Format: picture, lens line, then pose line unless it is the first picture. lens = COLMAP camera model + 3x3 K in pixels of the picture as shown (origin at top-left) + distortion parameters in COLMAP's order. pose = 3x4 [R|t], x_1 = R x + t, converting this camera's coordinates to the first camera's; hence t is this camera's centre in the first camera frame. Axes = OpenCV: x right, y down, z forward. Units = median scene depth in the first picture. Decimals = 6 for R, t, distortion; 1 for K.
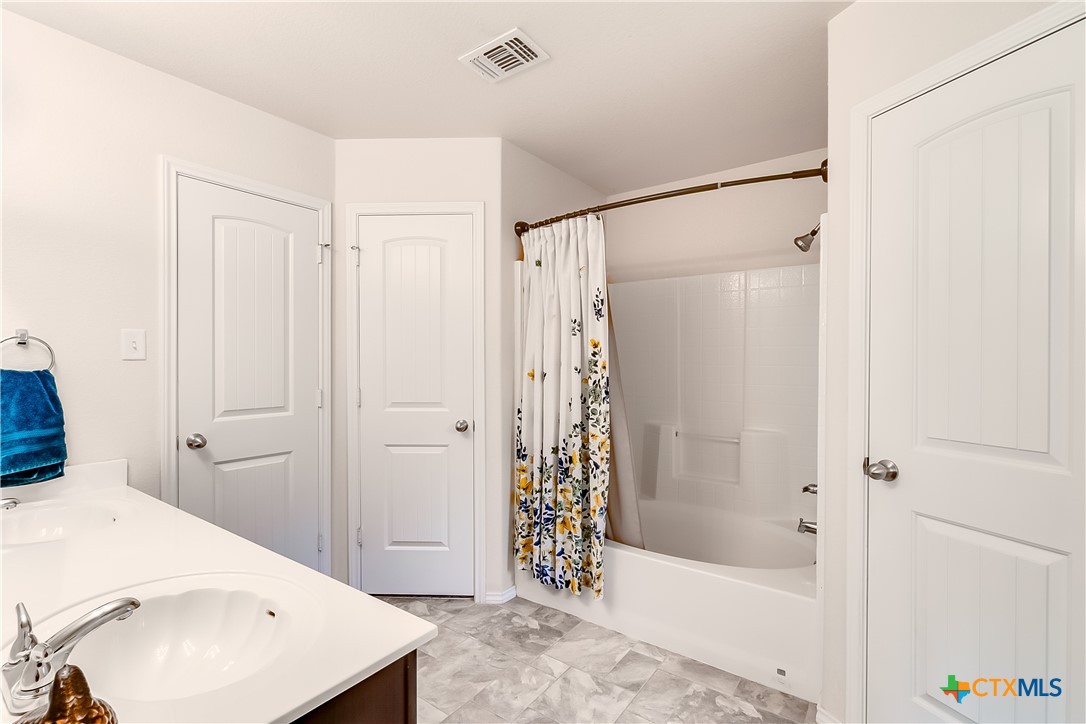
lens RADIAL K [[494.0, 0, 542.1], [0, 494.0, 361.2], [0, 0, 1]] dist [0.002778, -0.000709]
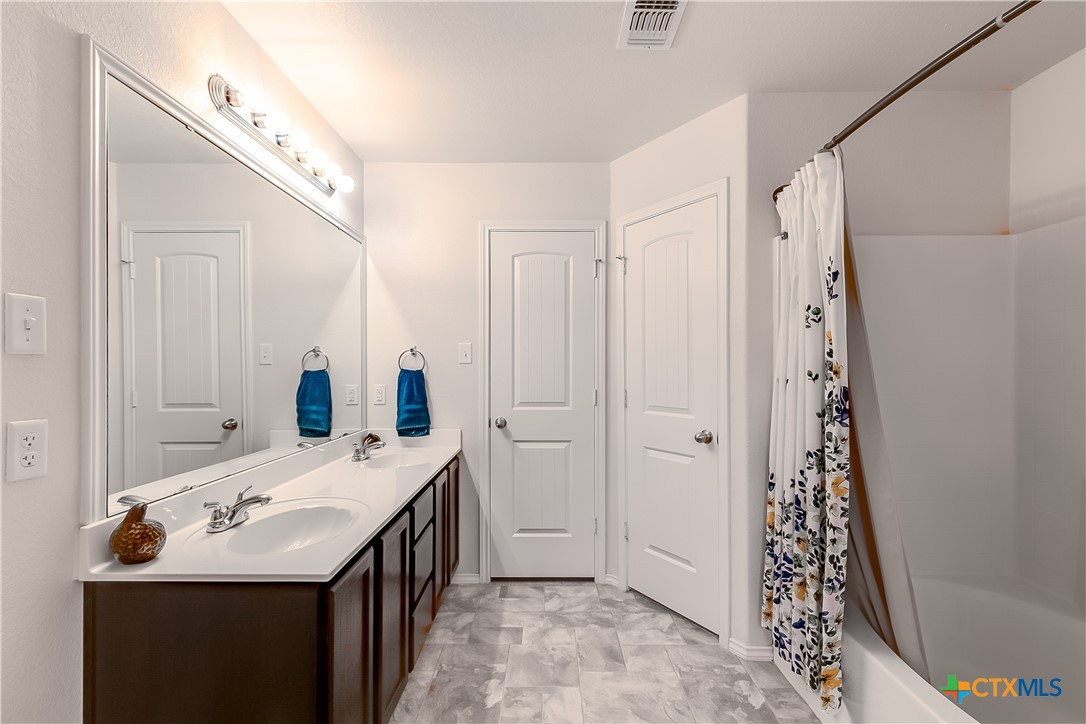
lens RADIAL K [[494.0, 0, 542.0], [0, 494.0, 360.1], [0, 0, 1]] dist [0.002778, -0.000709]
pose [[0.577787, -0.008216, -0.816146, 0.434682], [0.001994, 0.999961, -0.008655, 0.000636], [0.816185, 0.003373, 0.577780, 0.273058]]
